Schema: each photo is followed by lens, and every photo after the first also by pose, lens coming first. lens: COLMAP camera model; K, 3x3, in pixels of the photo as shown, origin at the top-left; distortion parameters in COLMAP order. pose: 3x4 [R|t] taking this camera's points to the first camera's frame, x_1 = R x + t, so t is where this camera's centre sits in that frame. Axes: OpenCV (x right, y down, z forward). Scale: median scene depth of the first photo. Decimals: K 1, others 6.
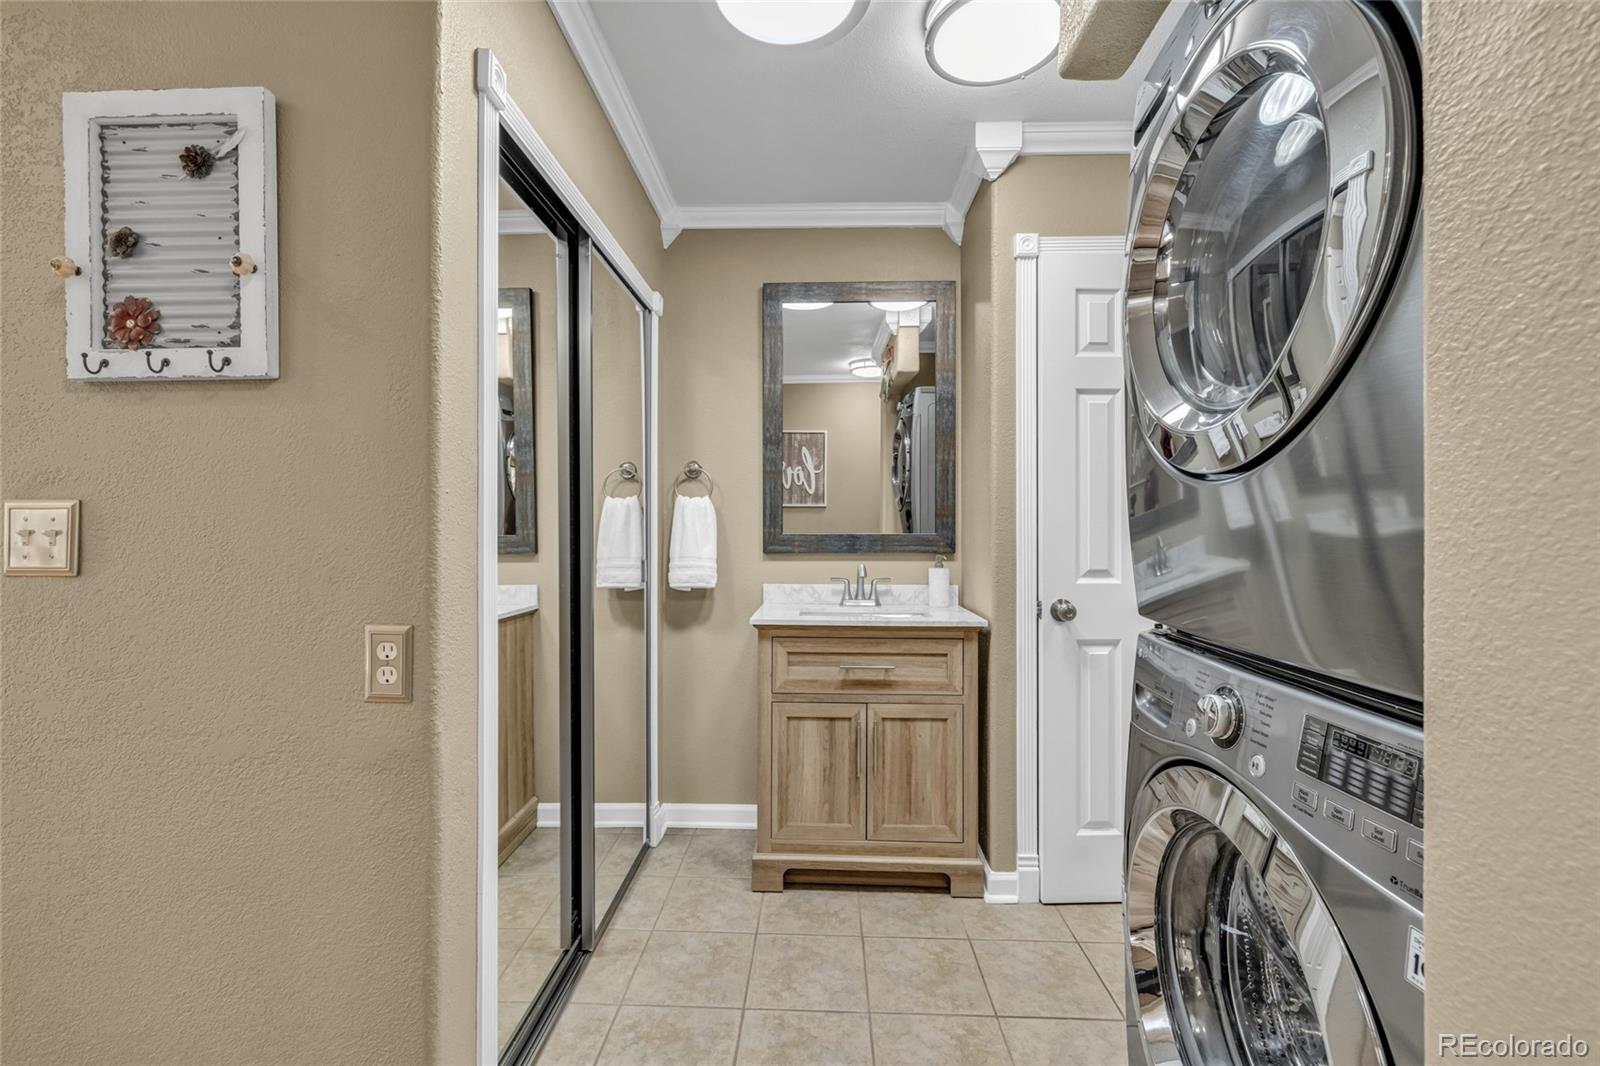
lens RADIAL K [[690.3, 0, 797.8], [0, 690.3, 531.7], [0, 0, 1]] dist [-0.000664, -0.000208]
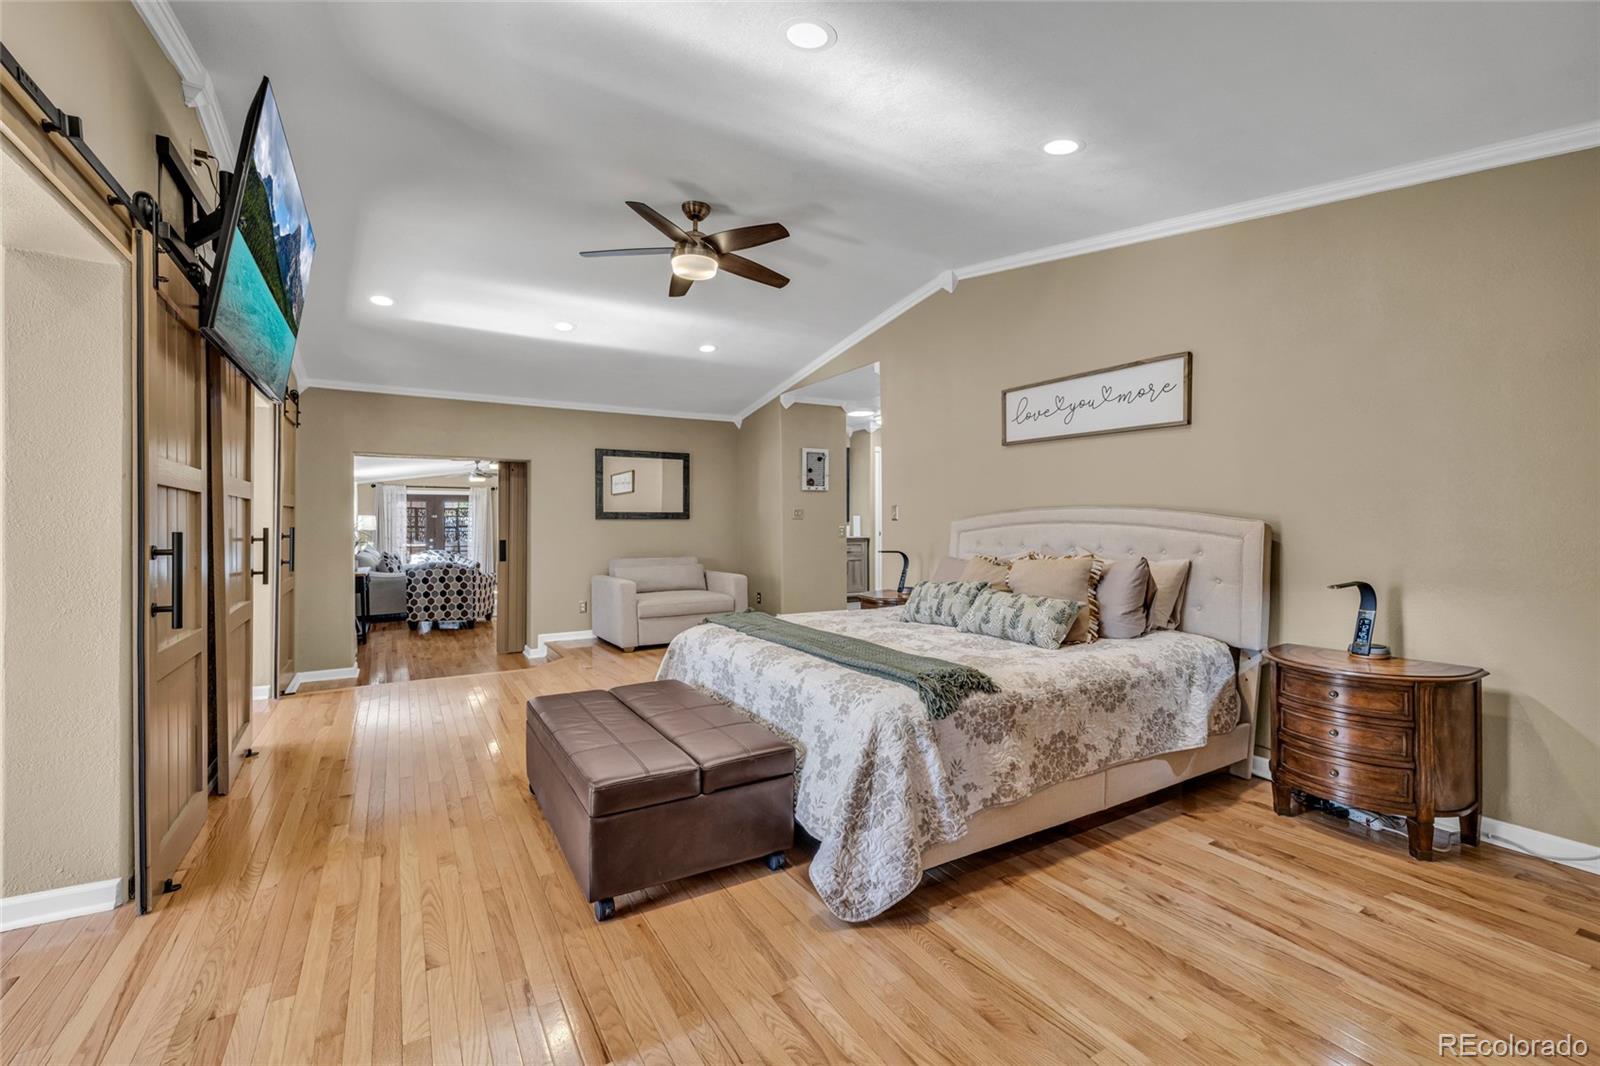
lens RADIAL K [[690.3, 0, 800.7], [0, 690.3, 526.1], [0, 0, 1]] dist [-0.000664, -0.000208]
pose [[0.841657, -0.004231, 0.539996, -4.701348], [0.002045, 0.999987, 0.004647, 0.095937], [-0.540009, -0.002807, 0.841655, -4.632644]]
